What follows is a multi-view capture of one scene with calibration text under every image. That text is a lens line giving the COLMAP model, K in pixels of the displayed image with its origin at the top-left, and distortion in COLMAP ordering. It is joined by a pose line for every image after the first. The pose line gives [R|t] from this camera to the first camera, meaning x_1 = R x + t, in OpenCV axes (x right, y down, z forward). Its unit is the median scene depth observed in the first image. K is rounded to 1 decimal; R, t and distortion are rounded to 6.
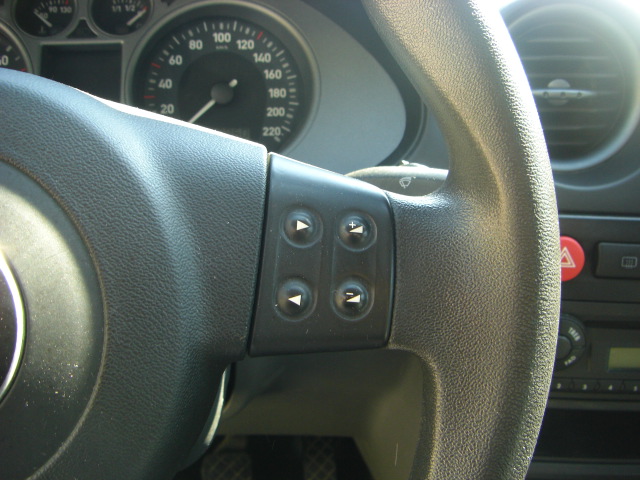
lens RADIAL K [[732.5, 0, 319.7], [0, 732.5, 197.5], [0, 0, 1]] dist [-0.208068, 0.214423]
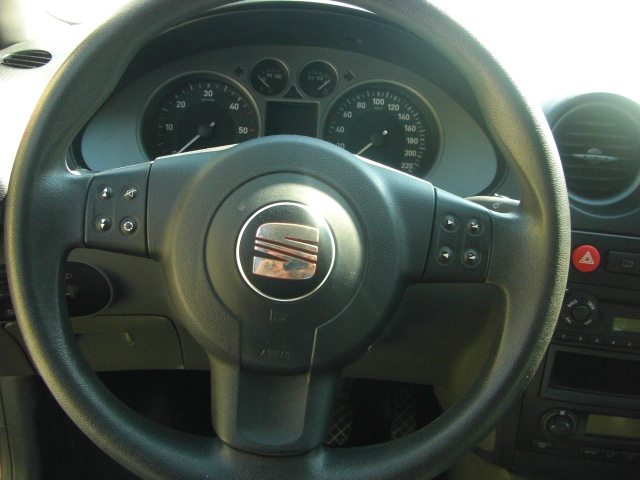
lens RADIAL K [[732.5, 0, 319.7], [0, 732.5, 197.5], [0, 0, 1]] dist [-0.208068, 0.214423]
pose [[0.992249, 0.073725, -0.100033, -0.097118], [-0.075550, 0.997036, -0.014574, 0.012861], [0.098662, 0.022019, 0.994877, -0.581585]]
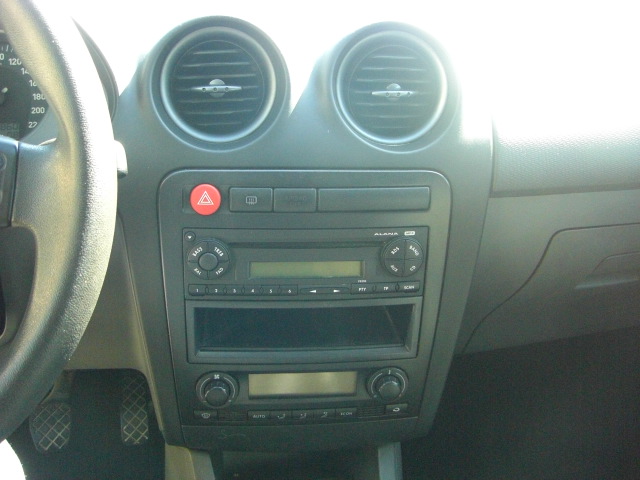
lens RADIAL K [[732.5, 0, 319.7], [0, 732.5, 197.5], [0, 0, 1]] dist [-0.208068, 0.214423]
pose [[0.990726, -0.028764, 0.132799, 0.307645], [0.031743, 0.999288, -0.020372, 0.098600], [-0.132118, 0.024399, 0.990934, -0.425412]]
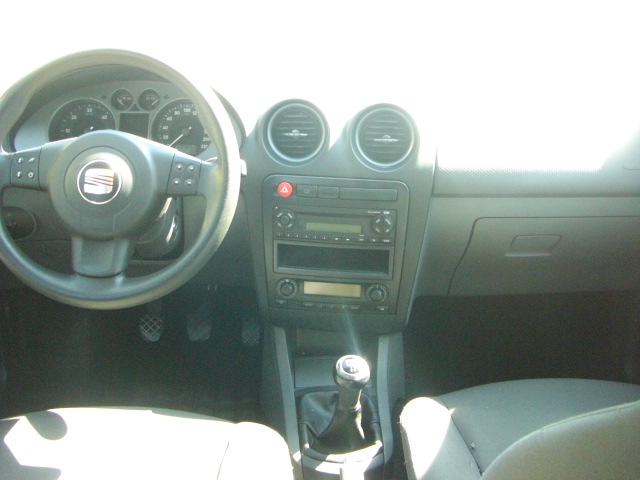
lens RADIAL K [[732.5, 0, 319.7], [0, 732.5, 197.5], [0, 0, 1]] dist [-0.208068, 0.214423]
pose [[0.997377, 0.028005, -0.066752, 0.572650], [-0.029626, 0.999286, -0.023430, 0.154076], [0.066048, 0.025346, 0.997494, -1.715880]]
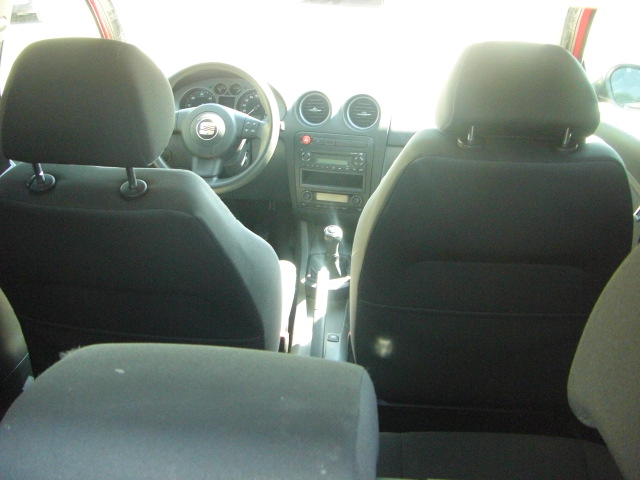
lens RADIAL K [[732.5, 0, 319.7], [0, 732.5, 197.5], [0, 0, 1]] dist [-0.208068, 0.214423]
pose [[0.978749, 0.067892, -0.193497, 1.291102], [-0.072063, 0.997293, -0.014595, 0.499630], [0.191982, 0.028229, 0.980992, -3.725473]]
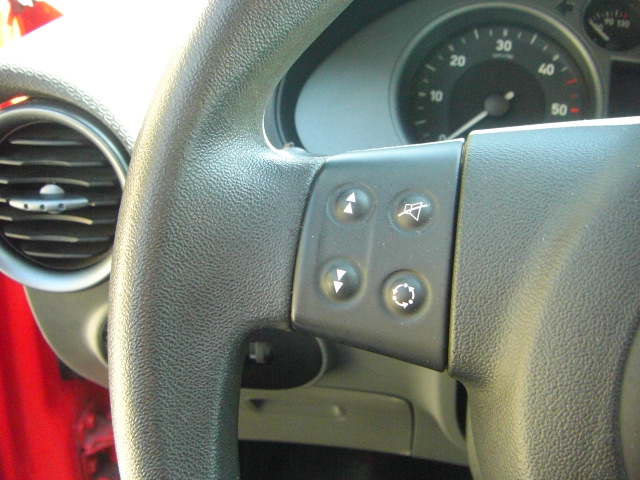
lens RADIAL K [[732.5, 0, 319.7], [0, 732.5, 197.5], [0, 0, 1]] dist [-0.208068, 0.214423]
pose [[0.918528, 0.155055, -0.363682, -0.372732], [-0.160483, 0.986918, 0.015449, 0.006266], [0.361319, 0.044175, 0.931395, 0.021507]]
